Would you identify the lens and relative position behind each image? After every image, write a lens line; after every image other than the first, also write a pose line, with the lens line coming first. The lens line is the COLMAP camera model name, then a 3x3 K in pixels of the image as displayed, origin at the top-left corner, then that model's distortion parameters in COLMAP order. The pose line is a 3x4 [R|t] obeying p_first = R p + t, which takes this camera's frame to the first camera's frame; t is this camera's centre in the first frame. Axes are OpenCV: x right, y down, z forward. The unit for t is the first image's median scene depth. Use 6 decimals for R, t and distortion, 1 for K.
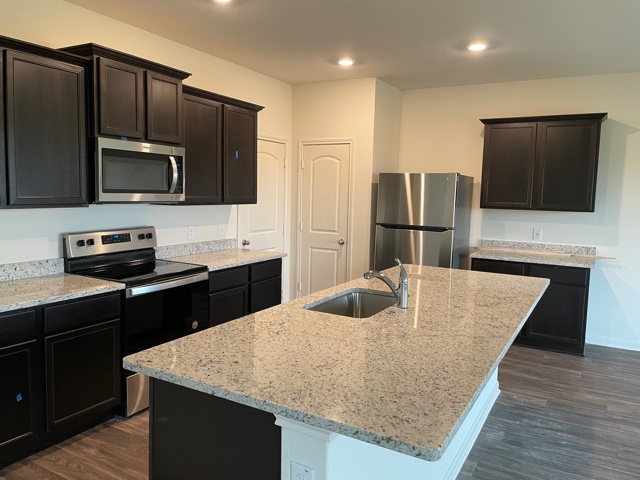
lens RADIAL K [[485.2, 0, 316.4], [0, 485.2, 232.3], [0, 0, 1]] dist [0.105569, -0.169340]
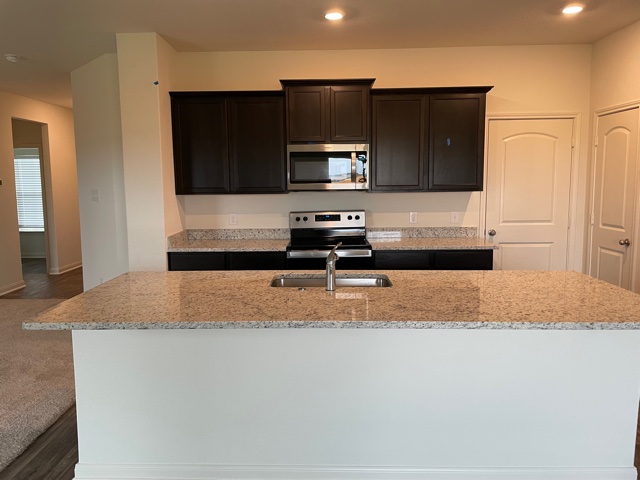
lens RADIAL K [[485.2, 0, 316.4], [0, 485.2, 232.3], [0, 0, 1]] dist [0.105569, -0.169340]
pose [[0.478824, 0.064443, -0.875543, 0.714126], [-0.052820, 0.997610, 0.044541, -0.005279], [0.876321, 0.024919, 0.481083, 0.333819]]
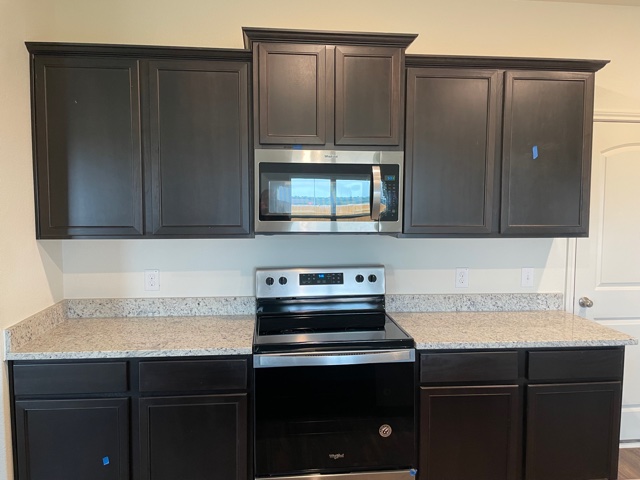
lens RADIAL K [[485.2, 0, 316.4], [0, 485.2, 232.3], [0, 0, 1]] dist [0.105569, -0.169340]
pose [[0.574702, 0.031395, -0.817761, 0.201985], [-0.061446, 0.998099, -0.004864, -0.054185], [0.816053, 0.053043, 0.575538, 0.539994]]
